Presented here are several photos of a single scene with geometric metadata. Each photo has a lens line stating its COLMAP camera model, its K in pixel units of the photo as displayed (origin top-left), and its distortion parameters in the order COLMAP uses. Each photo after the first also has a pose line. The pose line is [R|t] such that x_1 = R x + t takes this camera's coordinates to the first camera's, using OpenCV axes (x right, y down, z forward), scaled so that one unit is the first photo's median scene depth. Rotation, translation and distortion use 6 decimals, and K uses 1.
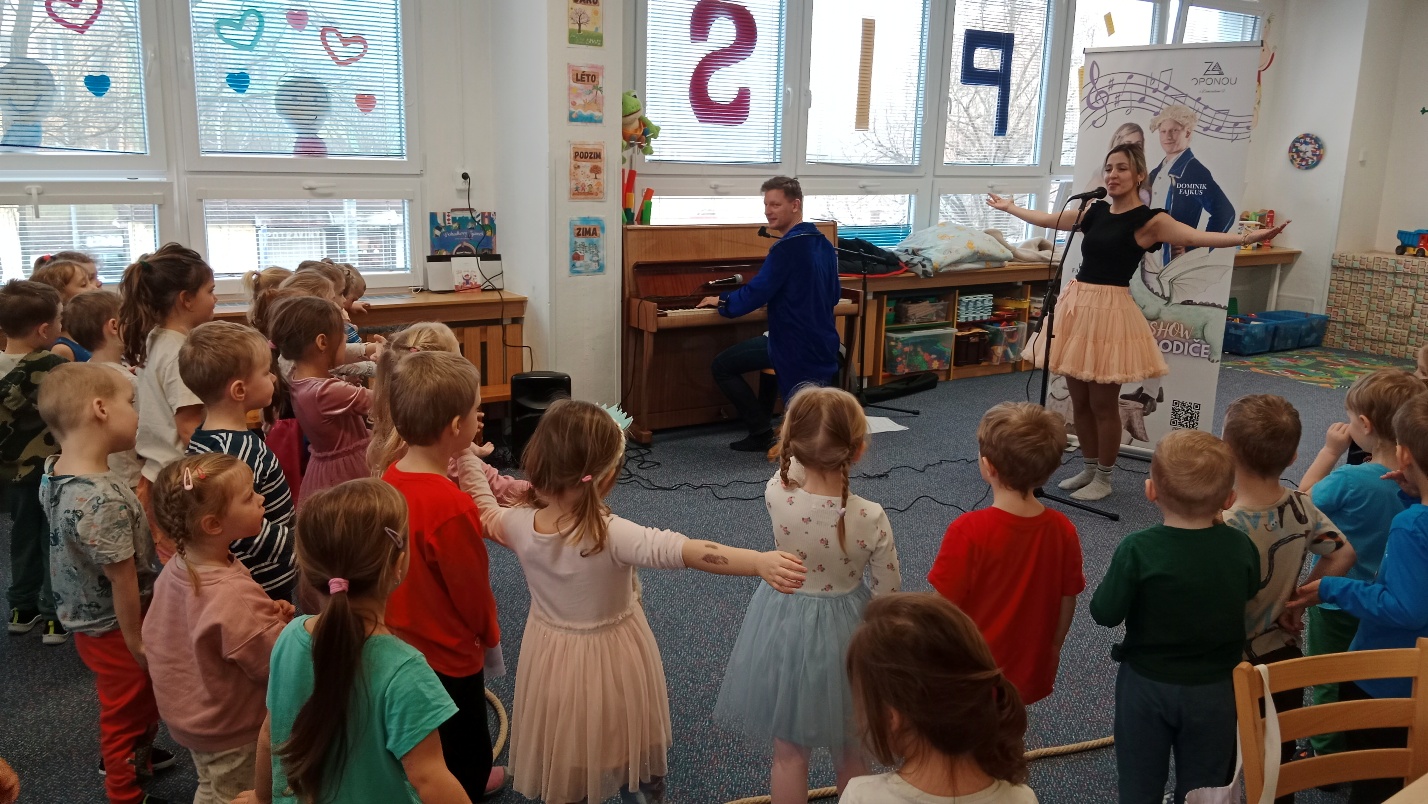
lens RADIAL K [[1139.9, 0, 705.0], [0, 1139.9, 415.6], [0, 0, 1]] dist [0.064340, -0.119368]
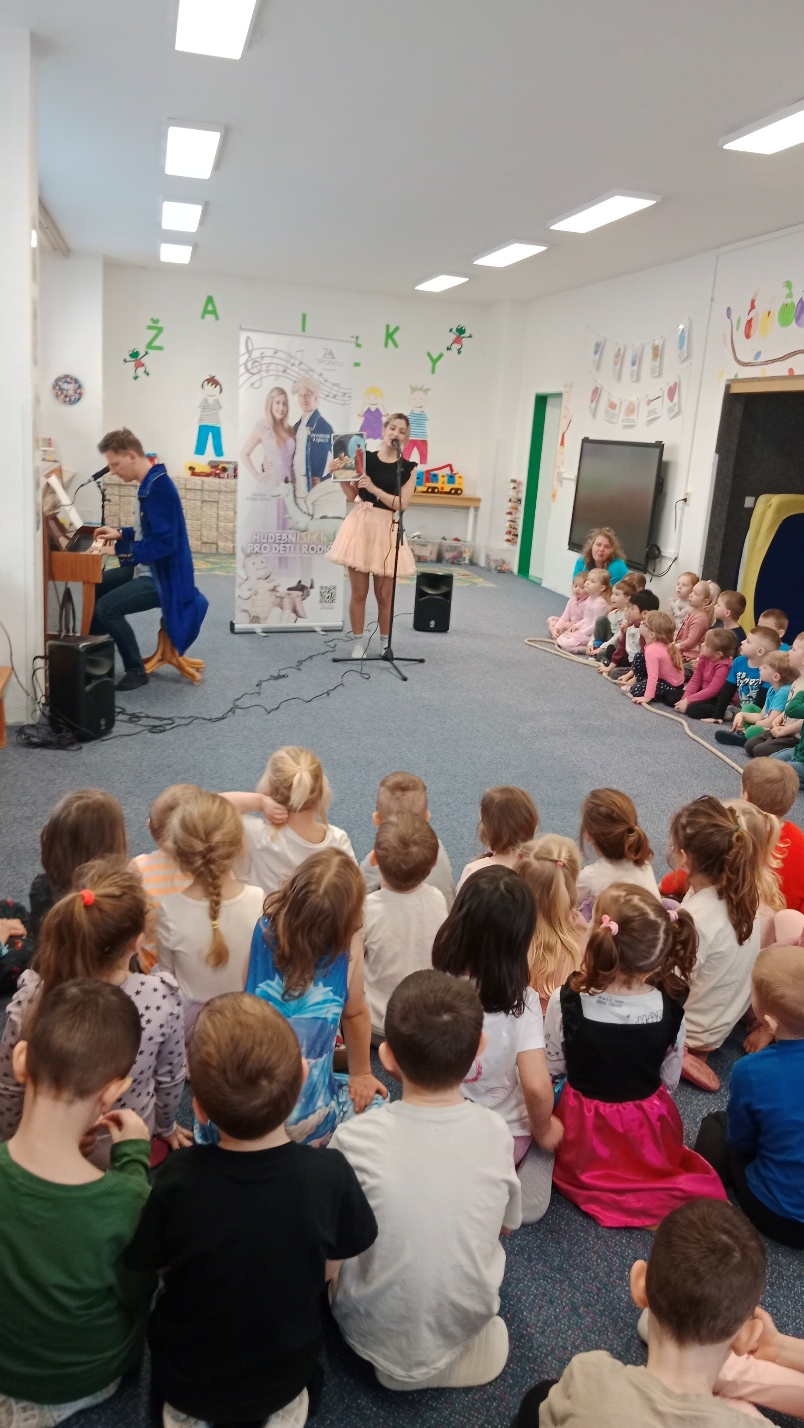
lens RADIAL K [[1139.9, 0, 409.4], [0, 1139.9, 719.5], [0, 0, 1]] dist [0.064340, -0.119368]
pose [[0.325351, -0.230231, 0.917137, -0.894713], [0.148753, 0.970292, 0.190805, -0.106204], [-0.933820, 0.074348, 0.349933, 0.400443]]
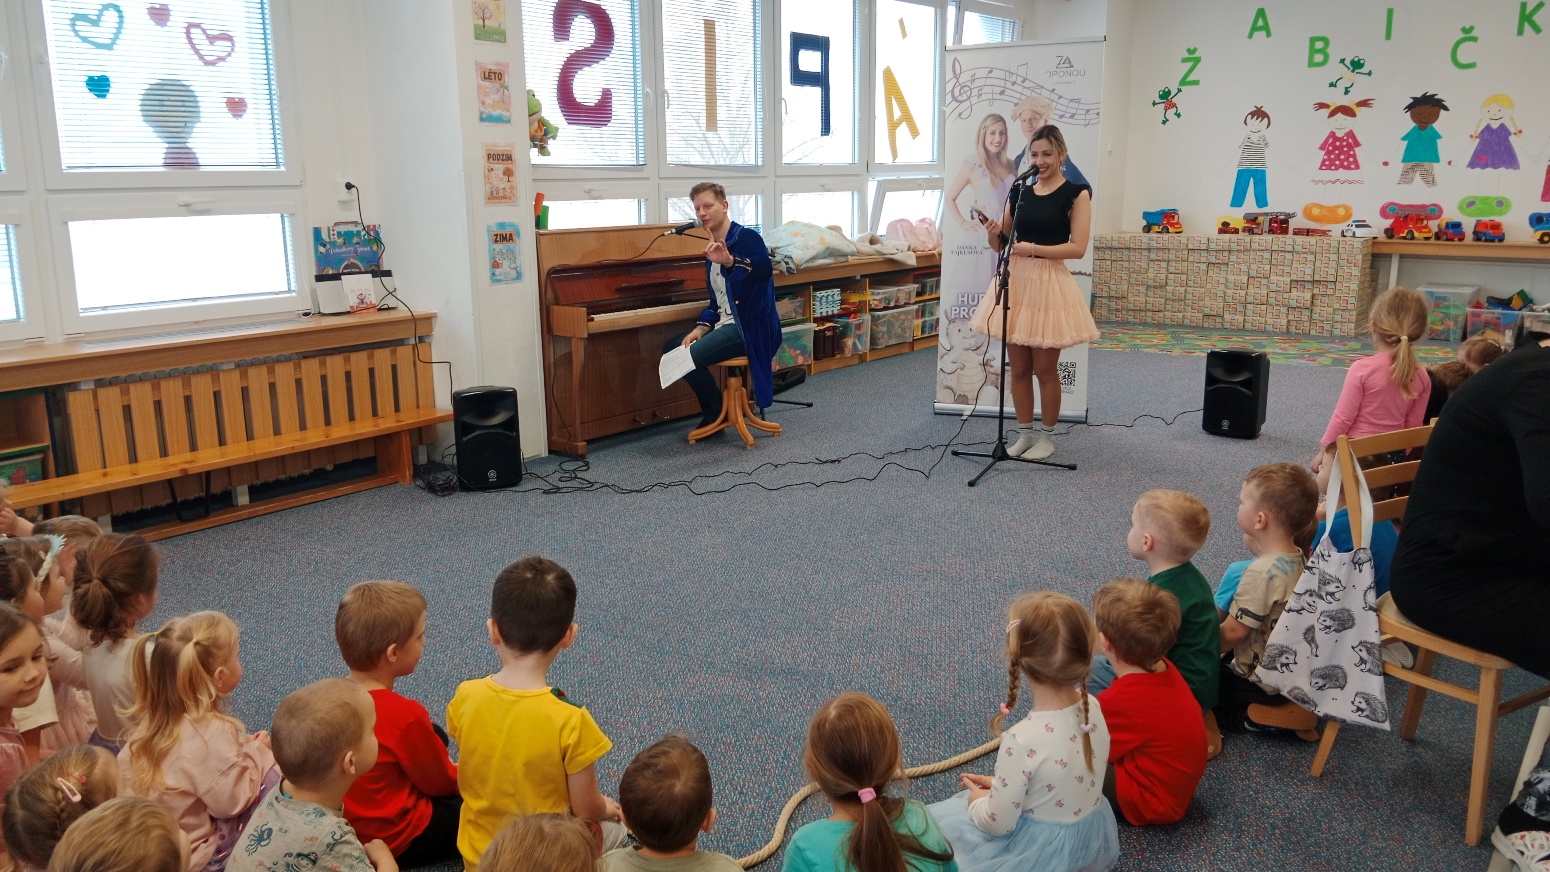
lens RADIAL K [[1237.2, 0, 779.2], [0, 1237.2, 448.4], [0, 0, 1]] dist [0.064340, -0.119368]
pose [[0.938533, -0.108638, 0.327647, -0.240439], [0.112185, 0.993654, 0.008116, 0.029633], [-0.326450, 0.029140, 0.944765, -0.044706]]
